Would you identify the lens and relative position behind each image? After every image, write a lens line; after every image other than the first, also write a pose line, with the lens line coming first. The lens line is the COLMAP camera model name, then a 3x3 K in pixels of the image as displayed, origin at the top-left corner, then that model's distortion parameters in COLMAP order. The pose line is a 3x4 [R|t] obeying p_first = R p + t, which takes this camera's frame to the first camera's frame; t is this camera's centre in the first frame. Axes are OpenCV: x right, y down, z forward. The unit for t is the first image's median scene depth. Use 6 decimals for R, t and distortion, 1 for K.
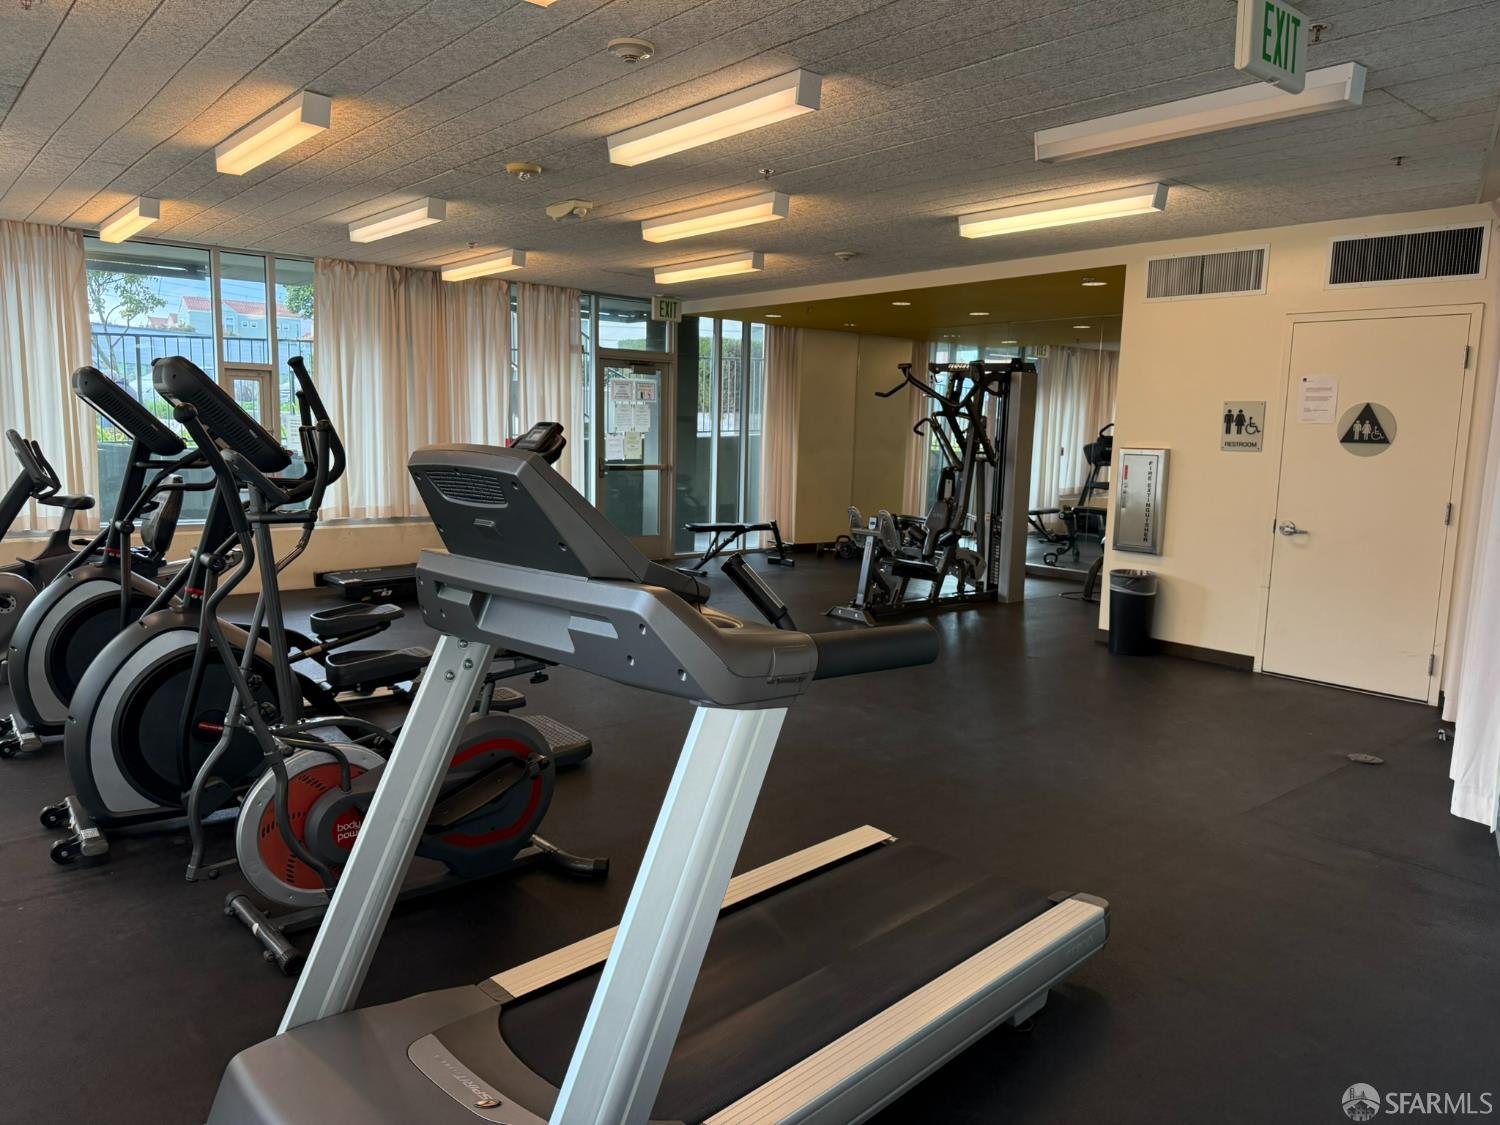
lens RADIAL K [[1067.3, 0, 743.8], [0, 1067.3, 562.5], [0, 0, 1]] dist [0.055544, -0.072658]
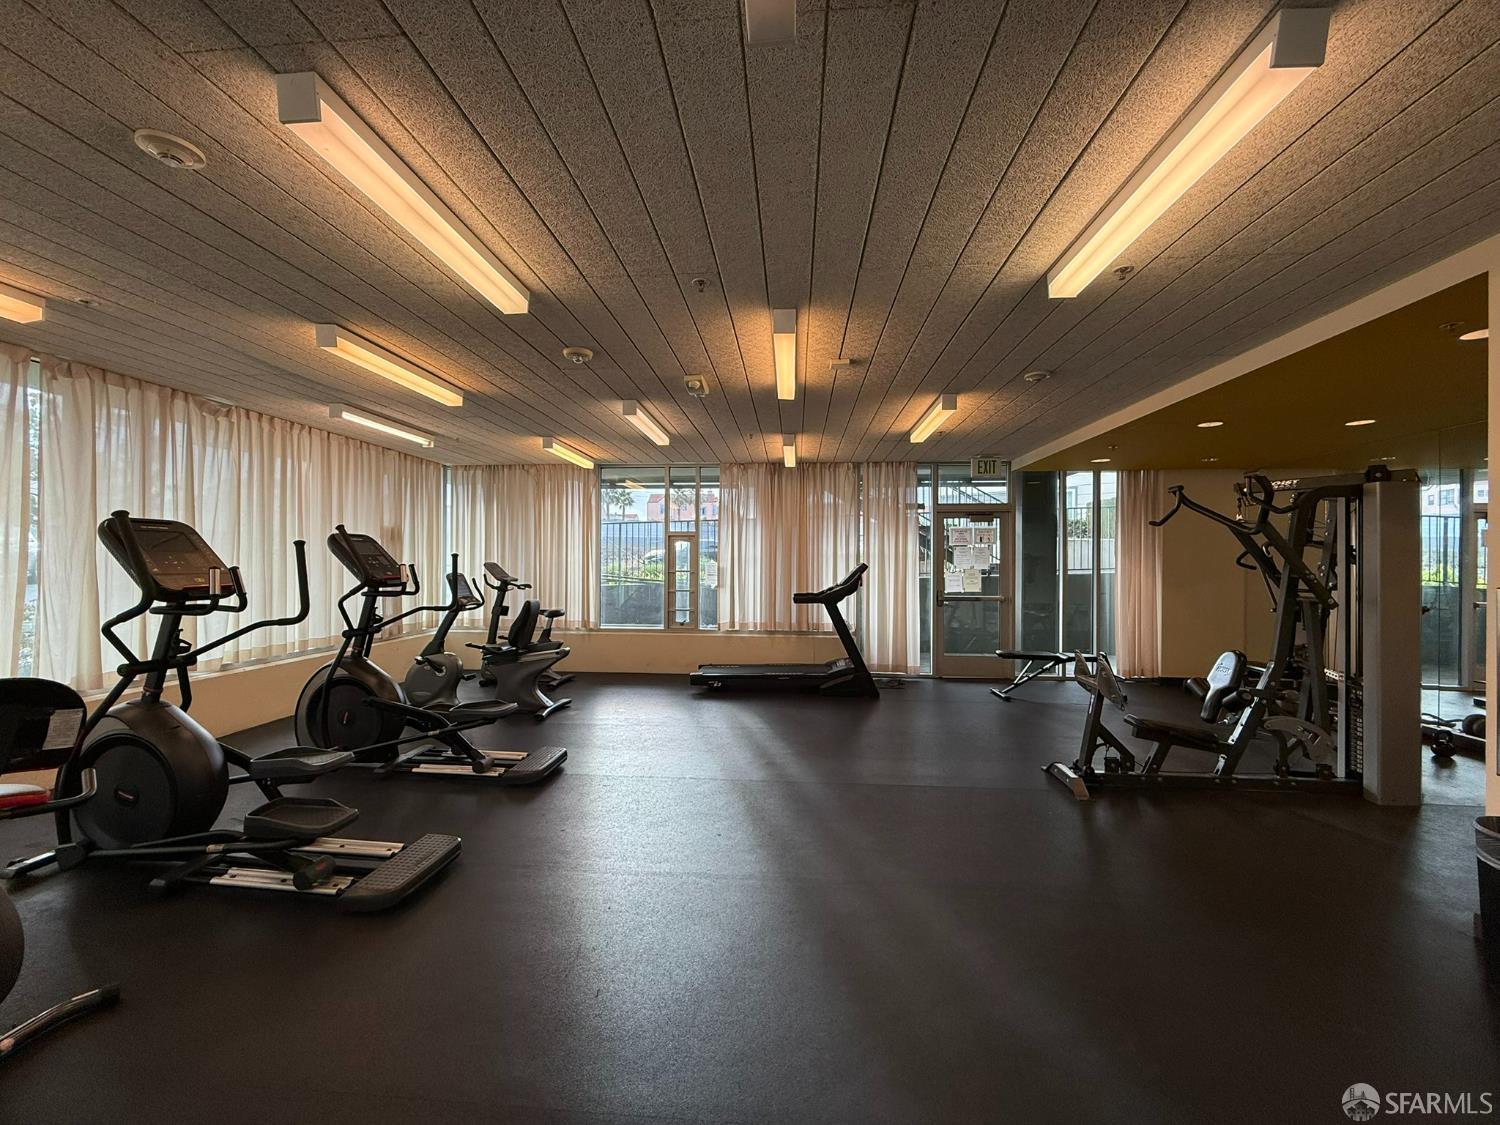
lens RADIAL K [[590.0, 0, 745.5], [0, 590.0, 558.7], [0, 0, 1]] dist [-0.000949, -0.000132]
pose [[0.710293, -0.027776, -0.703358, 0.328330], [-0.077454, 0.990070, -0.117316, -0.063069], [0.699632, 0.137807, 0.701088, 0.610631]]
